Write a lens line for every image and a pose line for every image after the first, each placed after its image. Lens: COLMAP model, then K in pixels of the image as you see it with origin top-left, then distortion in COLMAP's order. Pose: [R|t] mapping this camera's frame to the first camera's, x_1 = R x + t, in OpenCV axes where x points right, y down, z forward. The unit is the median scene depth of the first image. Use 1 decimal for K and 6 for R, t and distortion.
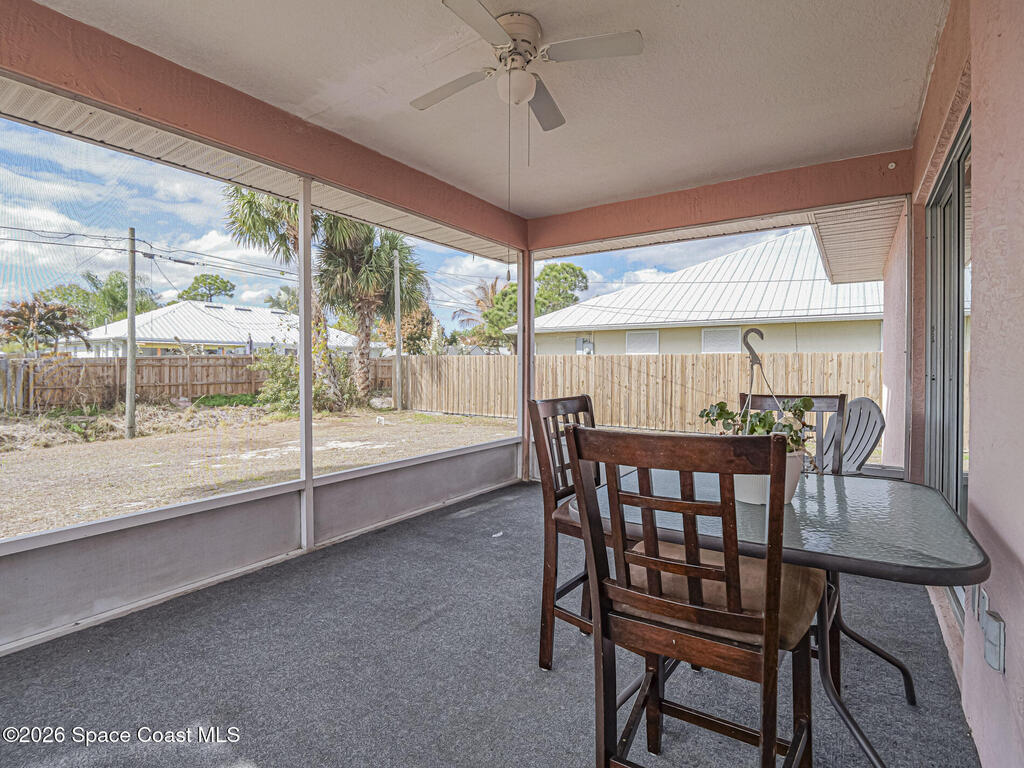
lens RADIAL K [[505.1, 0, 512.0], [0, 505.1, 384.0], [0, 0, 1]] dist [-0.000559, -0.001069]
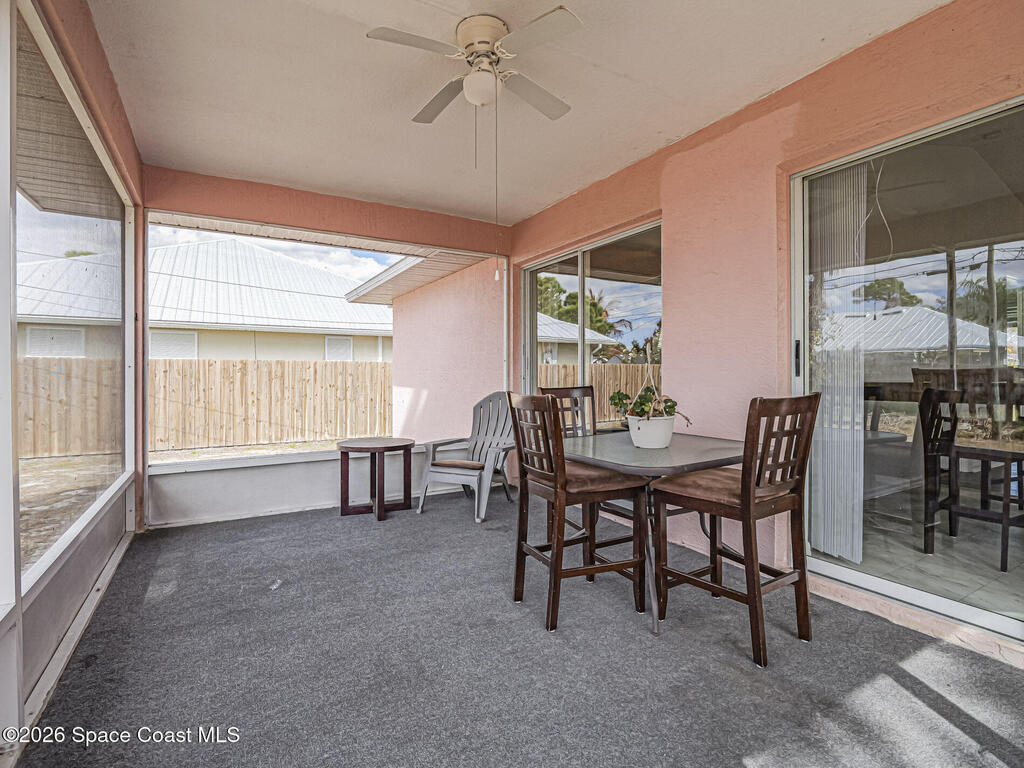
lens RADIAL K [[505.1, 0, 512.0], [0, 505.1, 384.0], [0, 0, 1]] dist [-0.000559, -0.001069]
pose [[0.429911, -0.019587, 0.902659, -0.325496], [0.035645, 0.999353, 0.004708, 0.000439], [-0.902167, 0.030152, 0.430331, 0.191982]]
